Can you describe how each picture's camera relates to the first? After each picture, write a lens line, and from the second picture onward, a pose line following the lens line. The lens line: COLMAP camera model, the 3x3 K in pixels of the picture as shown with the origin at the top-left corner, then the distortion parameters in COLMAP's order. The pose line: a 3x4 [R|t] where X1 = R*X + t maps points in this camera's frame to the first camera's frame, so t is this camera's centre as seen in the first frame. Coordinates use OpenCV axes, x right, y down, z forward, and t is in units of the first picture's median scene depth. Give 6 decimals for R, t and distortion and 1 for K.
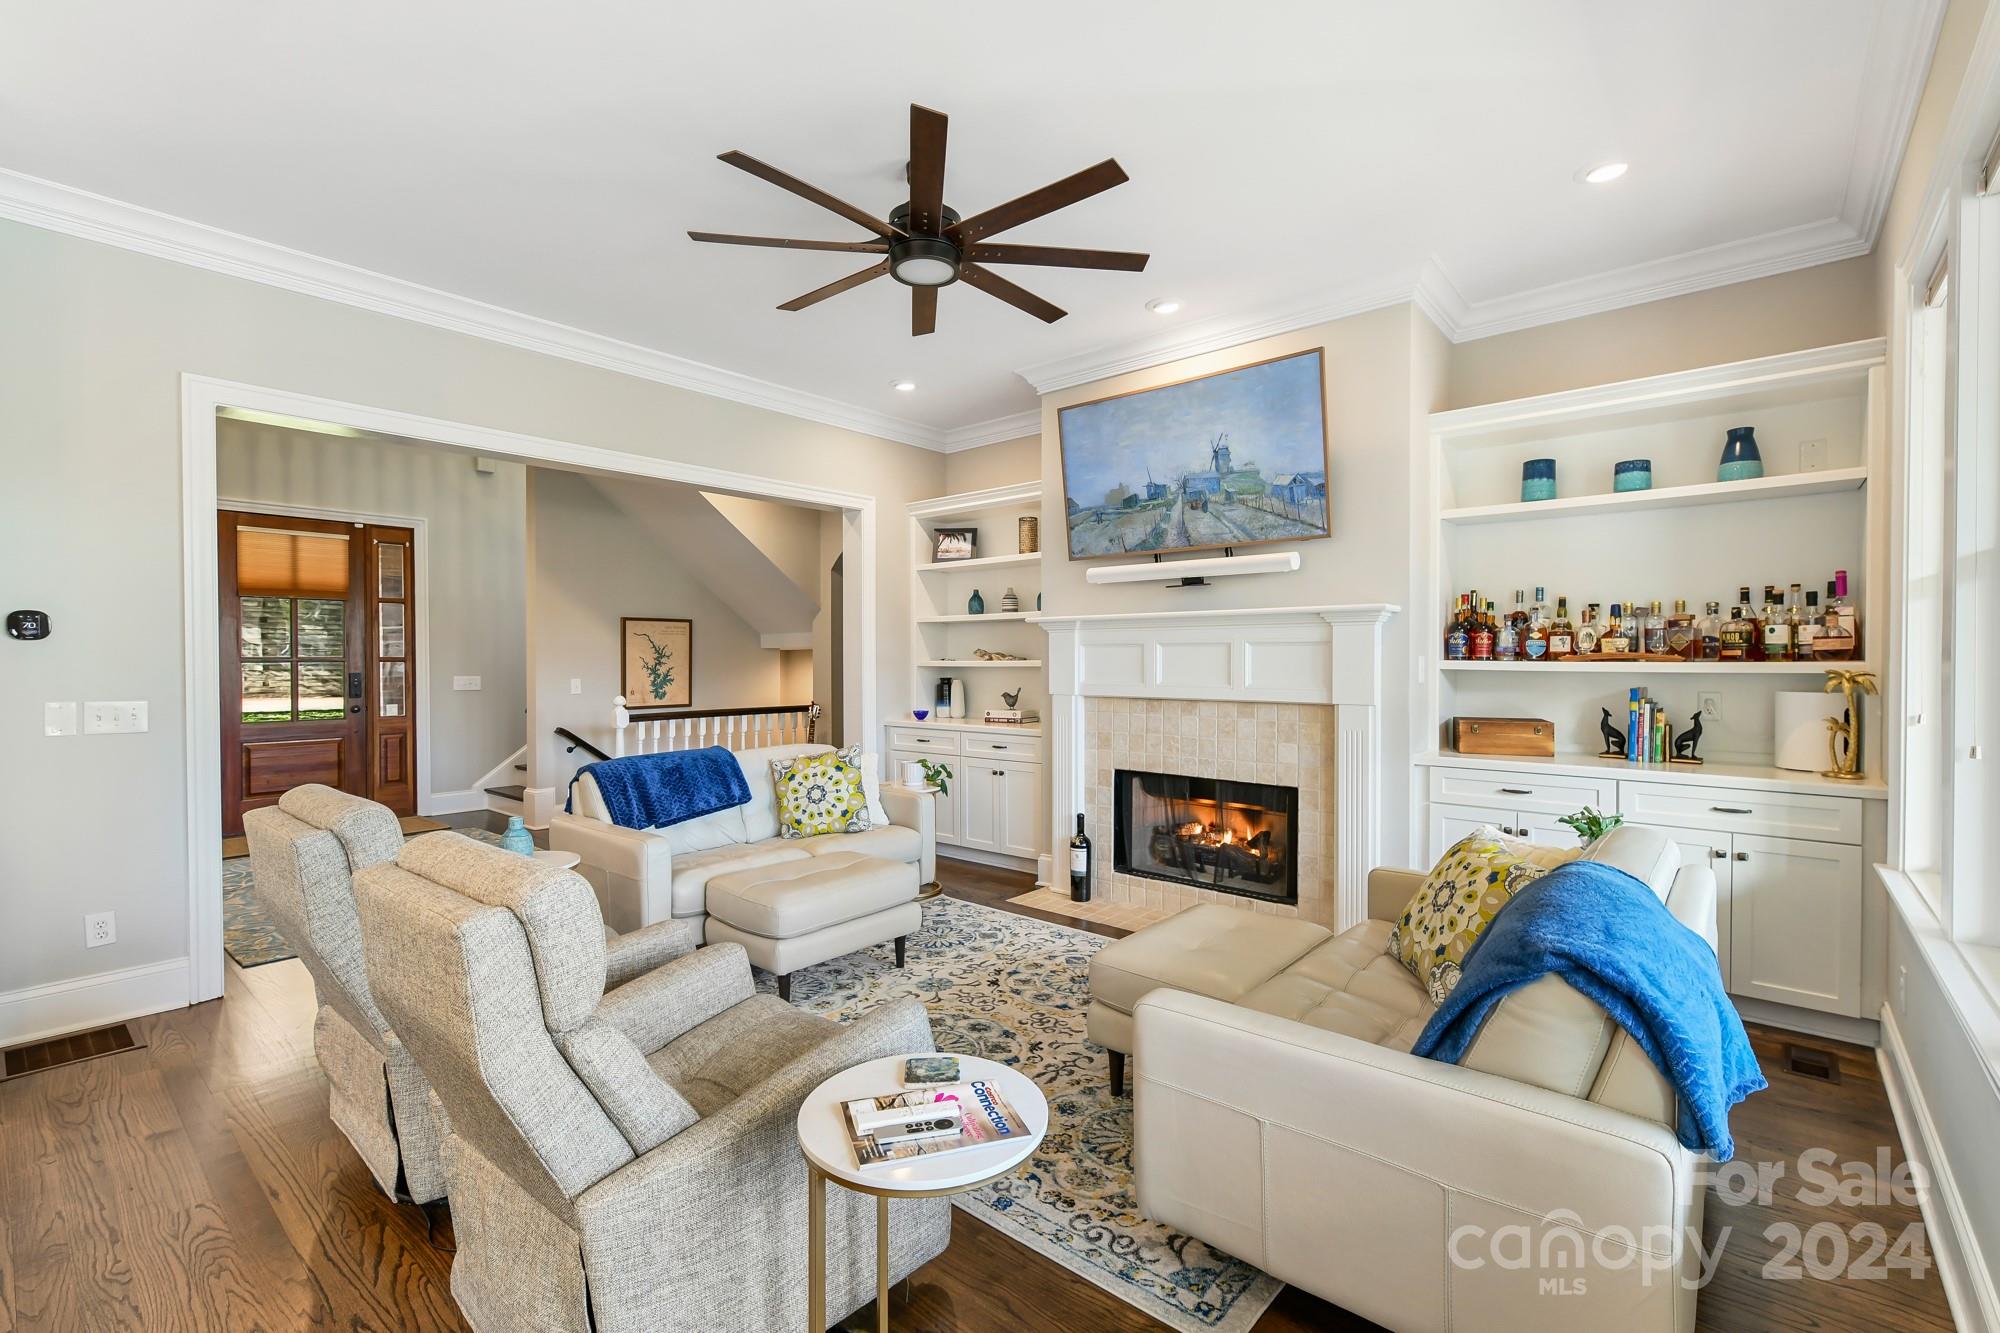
lens RADIAL K [[869.1, 0, 1003.7], [0, 869.1, 667.2], [0, 0, 1]] dist [0.005384, 0.000936]
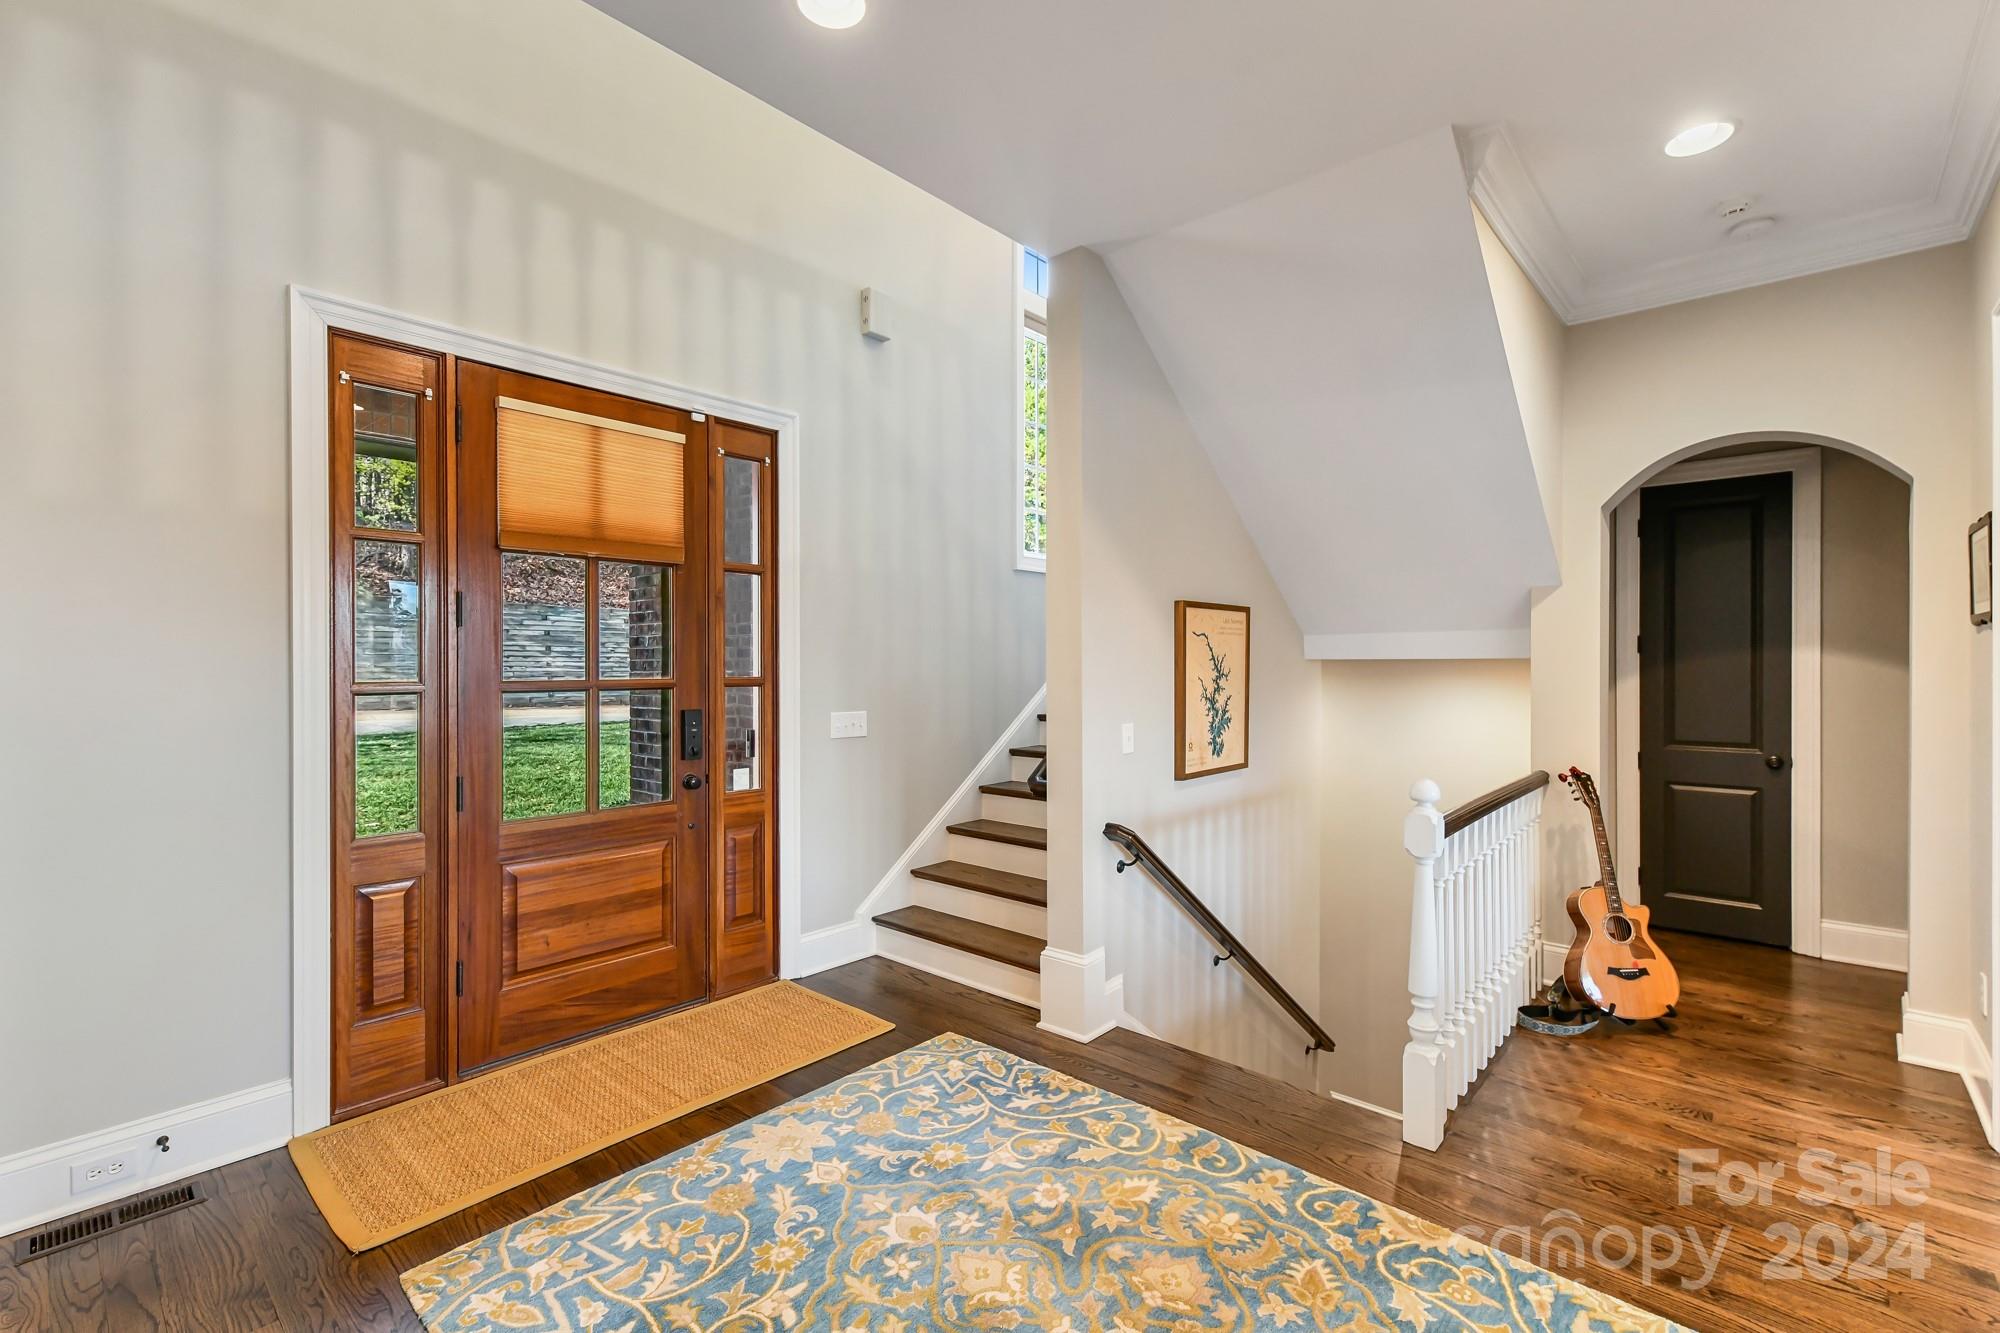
lens RADIAL K [[869.1, 0, 1003.7], [0, 869.1, 667.2], [0, 0, 1]] dist [0.005384, 0.000936]
pose [[0.999693, 0.002572, -0.024633, -0.531549], [-0.002651, 0.999991, -0.003175, -0.016069], [0.024625, 0.003240, 0.999692, 0.485203]]
